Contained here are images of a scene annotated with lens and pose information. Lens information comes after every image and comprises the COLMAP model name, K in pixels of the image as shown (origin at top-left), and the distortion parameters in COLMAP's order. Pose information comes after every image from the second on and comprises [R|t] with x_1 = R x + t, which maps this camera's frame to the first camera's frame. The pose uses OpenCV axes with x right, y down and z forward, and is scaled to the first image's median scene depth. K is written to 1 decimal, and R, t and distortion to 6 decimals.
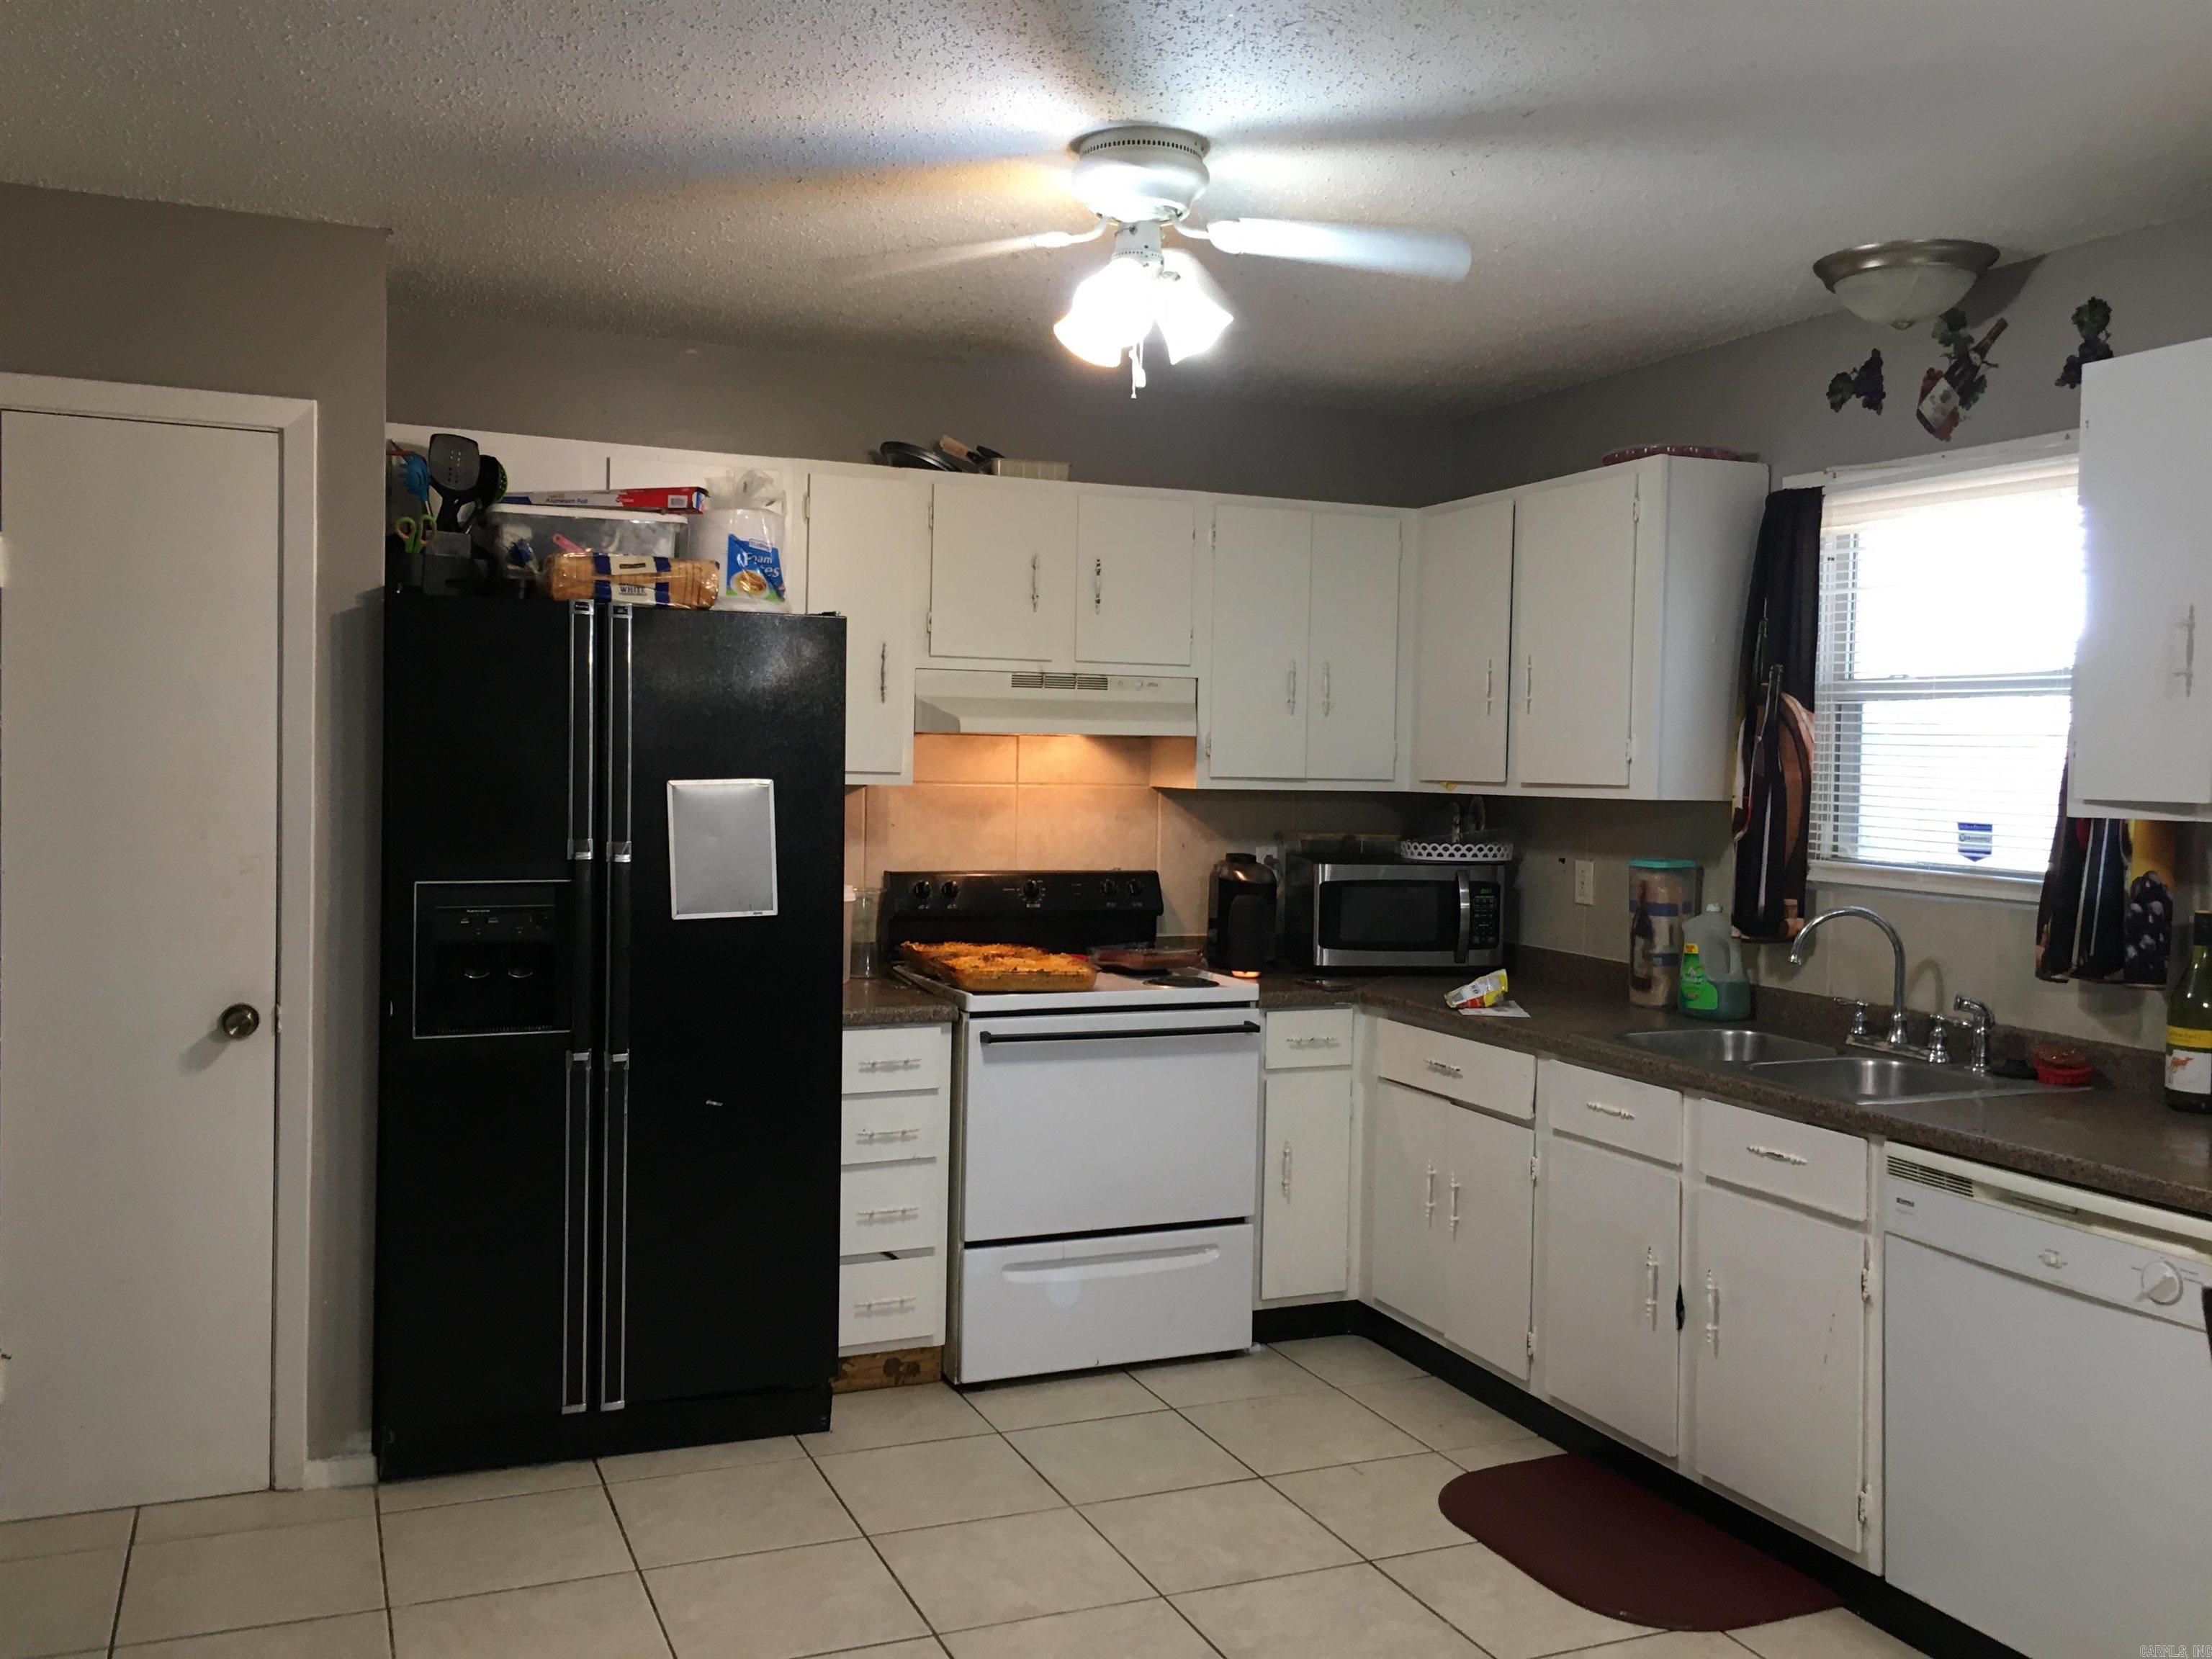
lens RADIAL K [[1842.4, 0, 1062.8], [0, 1842.4, 827.4], [0, 0, 1]] dist [0.038514, -0.057270]
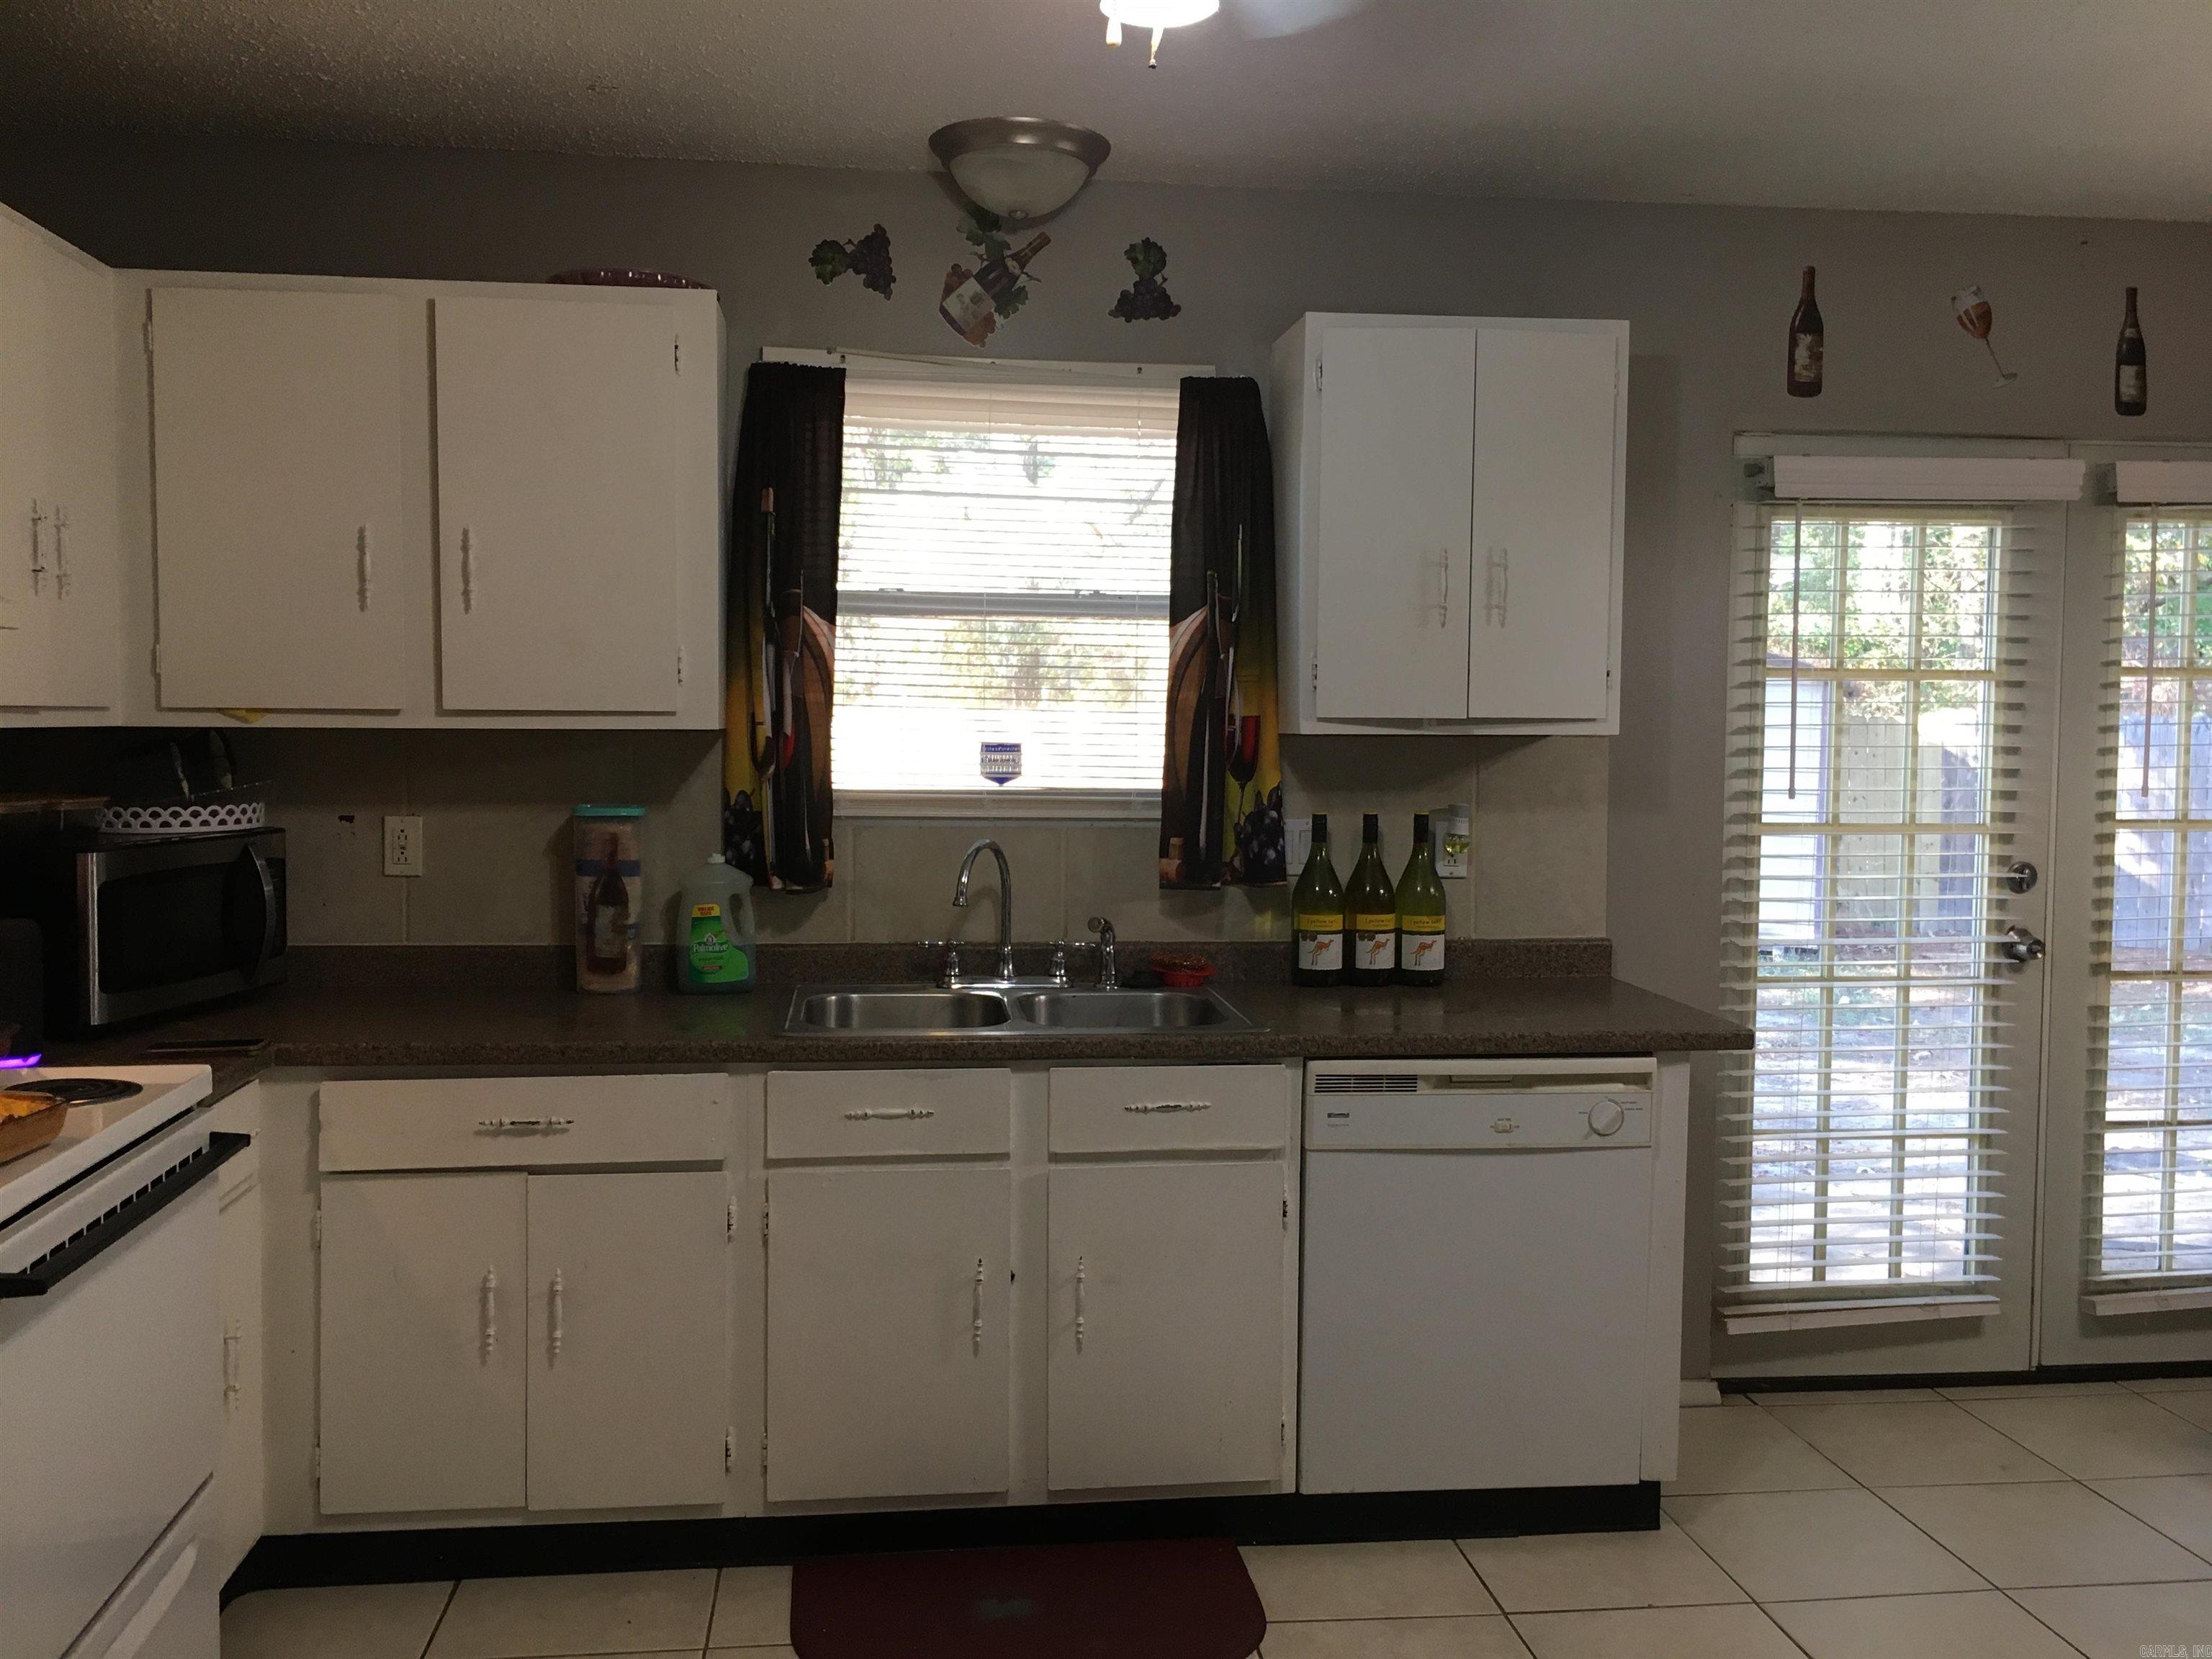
lens RADIAL K [[1842.4, 0, 1062.8], [0, 1842.4, 827.4], [0, 0, 1]] dist [0.038514, -0.057270]
pose [[0.274565, -0.070162, 0.959005, -0.438221], [0.032804, 0.997437, 0.063583, -0.019759], [-0.961009, 0.014001, 0.276163, 0.691766]]
